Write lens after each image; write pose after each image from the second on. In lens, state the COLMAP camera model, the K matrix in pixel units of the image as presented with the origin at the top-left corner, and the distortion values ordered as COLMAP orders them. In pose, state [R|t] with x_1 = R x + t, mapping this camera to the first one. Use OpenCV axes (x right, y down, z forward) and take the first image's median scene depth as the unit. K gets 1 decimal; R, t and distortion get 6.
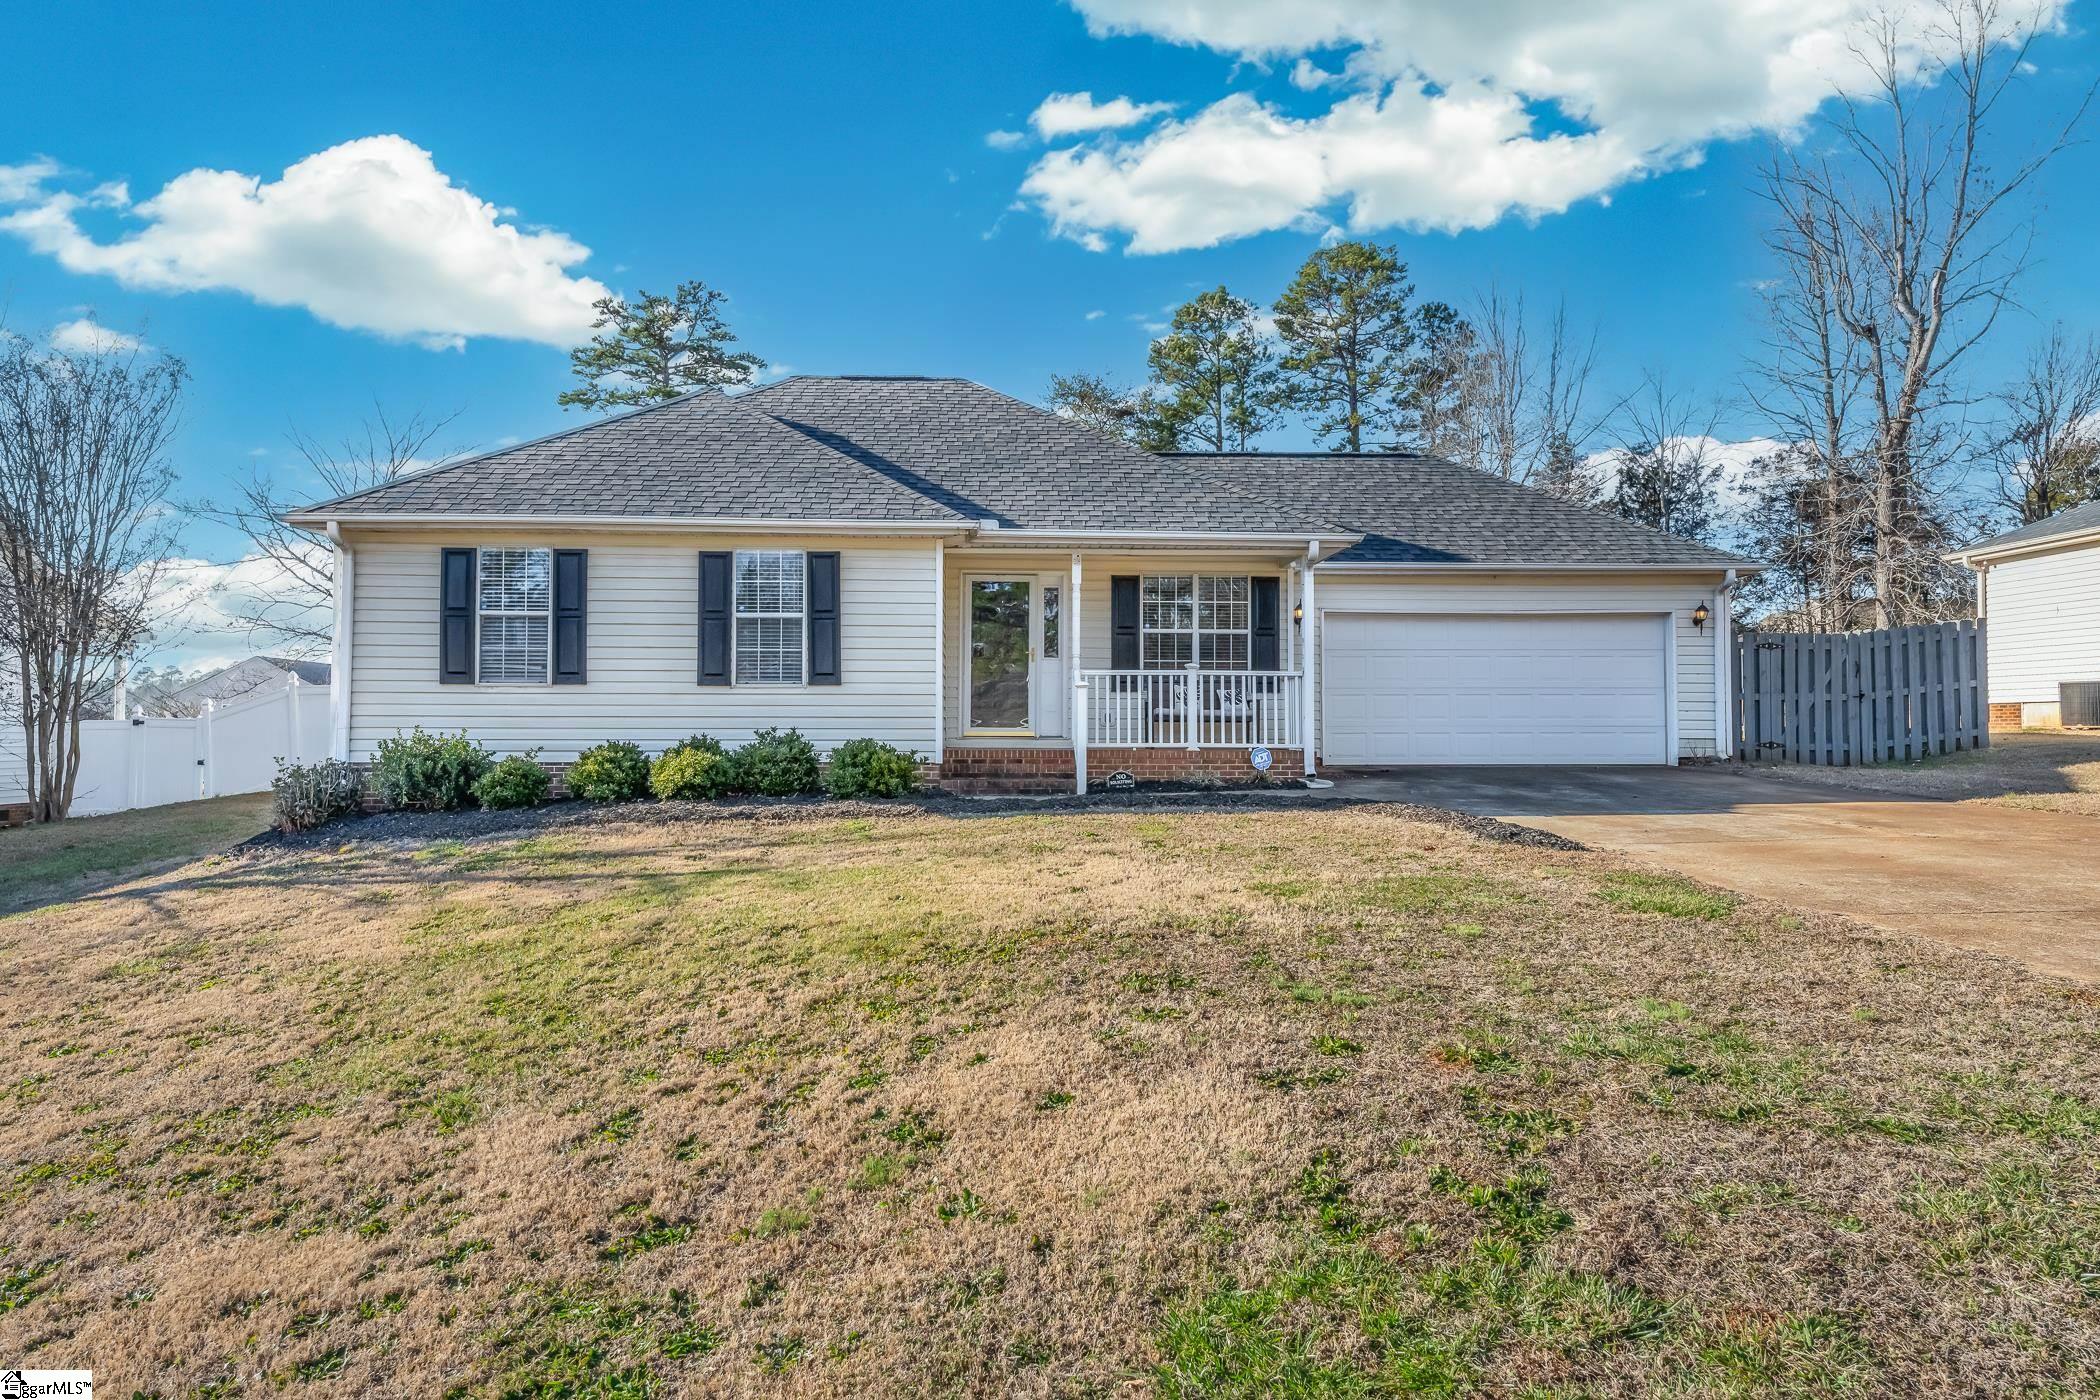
lens RADIAL K [[1209.7, 0, 1049.5], [0, 1209.7, 697.1], [0, 0, 1]] dist [0.033549, 0.000252]
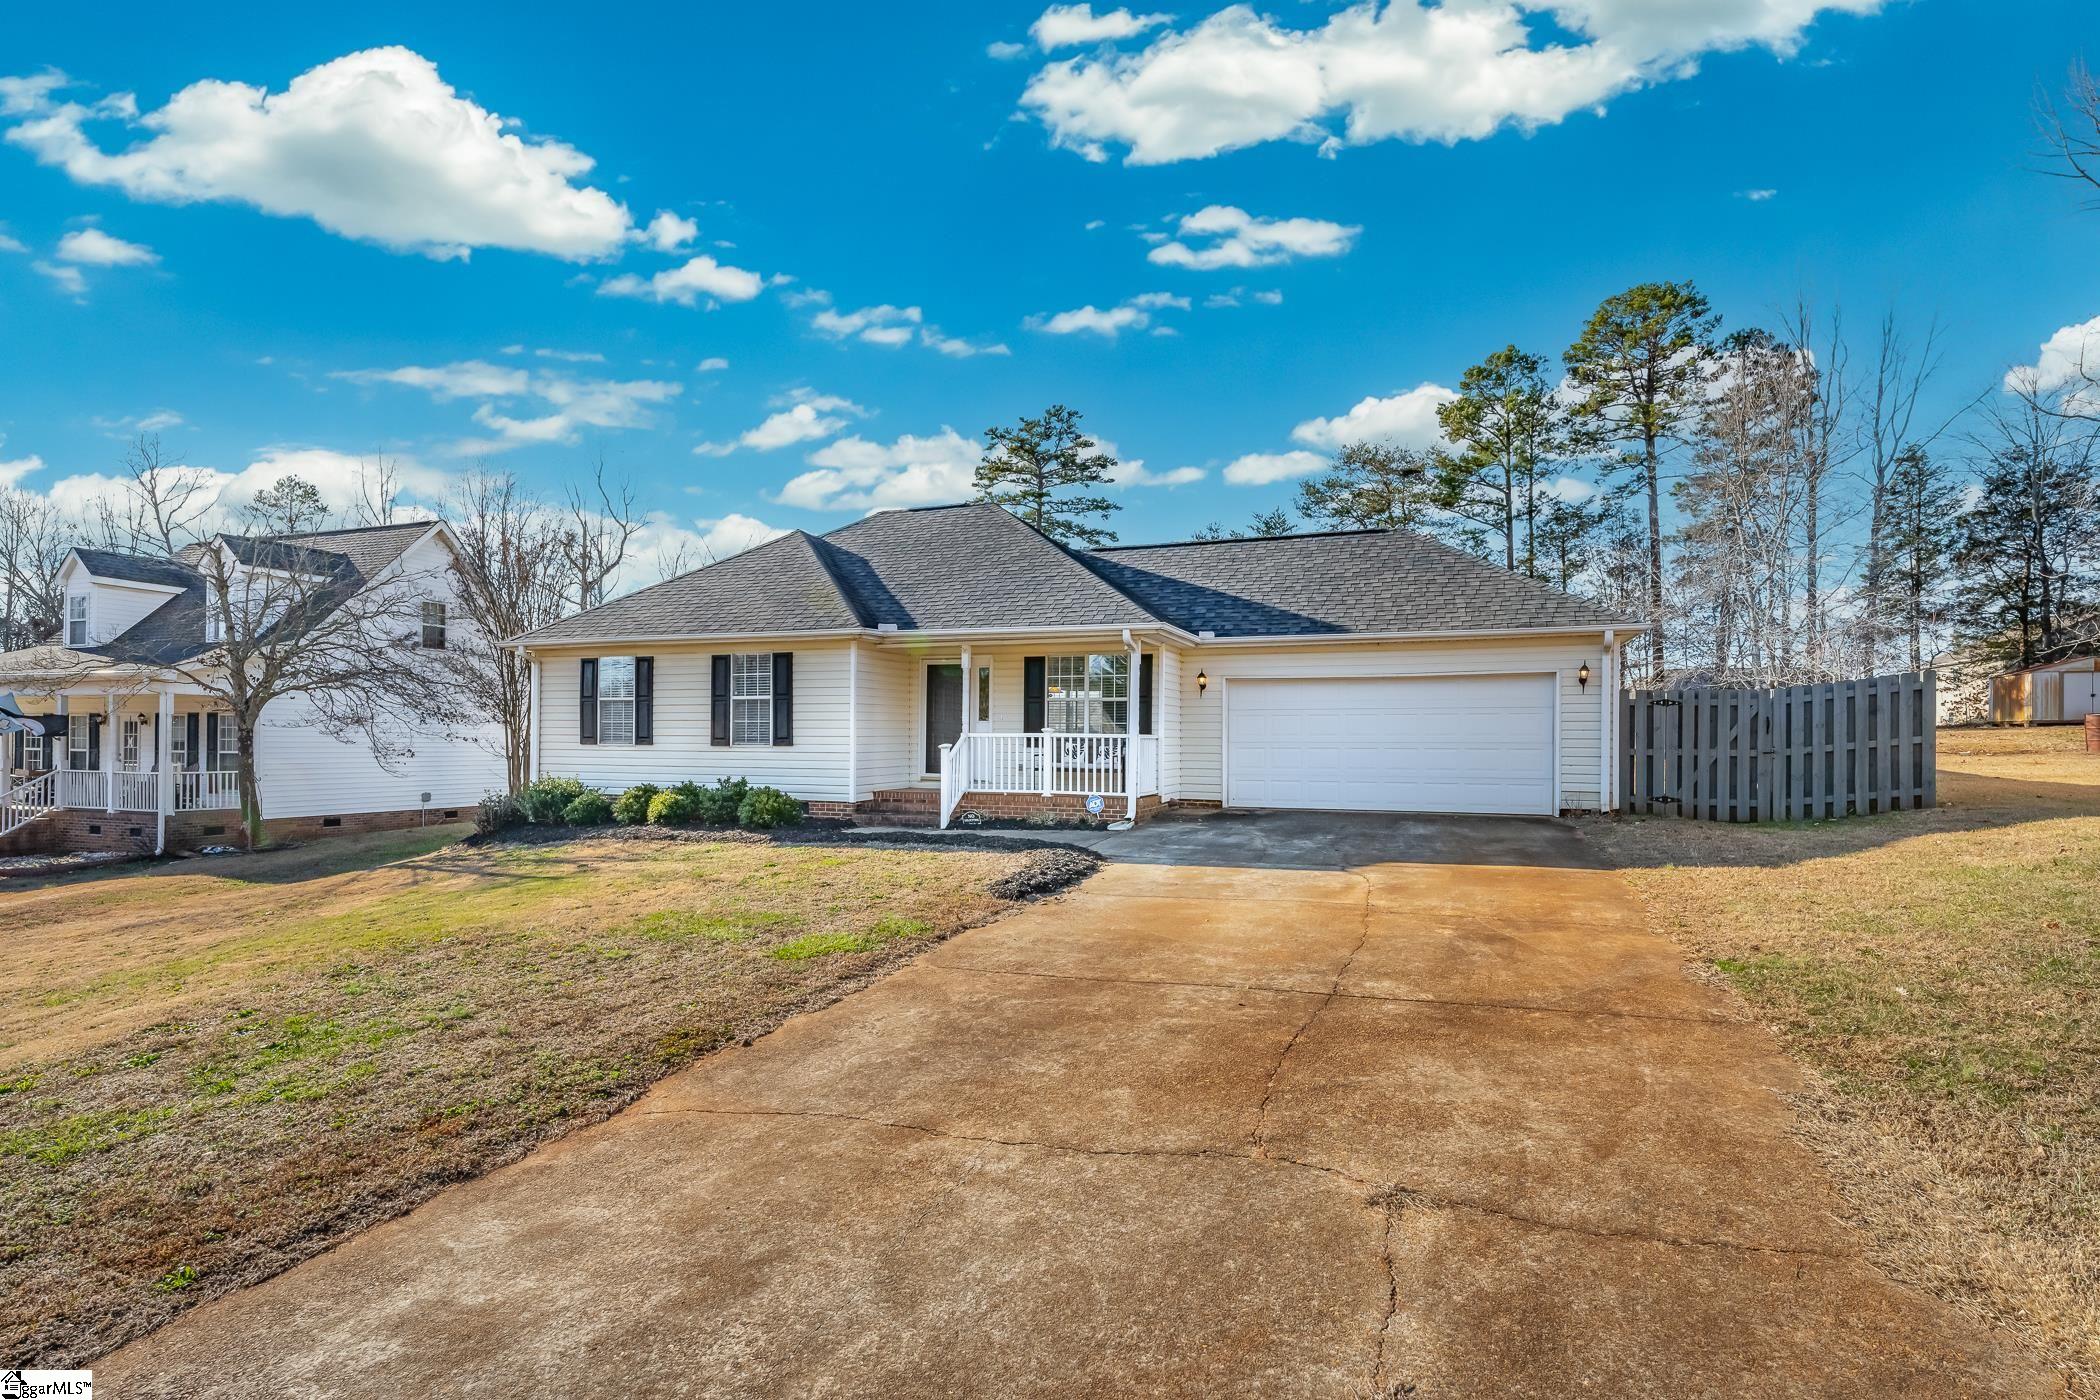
lens RADIAL K [[1017.5, 0, 1051.2], [0, 1017.5, 706.9], [0, 0, 1]] dist [0.028912, -0.000644]
pose [[0.921340, -0.010320, -0.388621, 0.456079], [0.006099, 0.999908, -0.012092, -0.031205], [0.388711, 0.008771, 0.921318, 0.009879]]
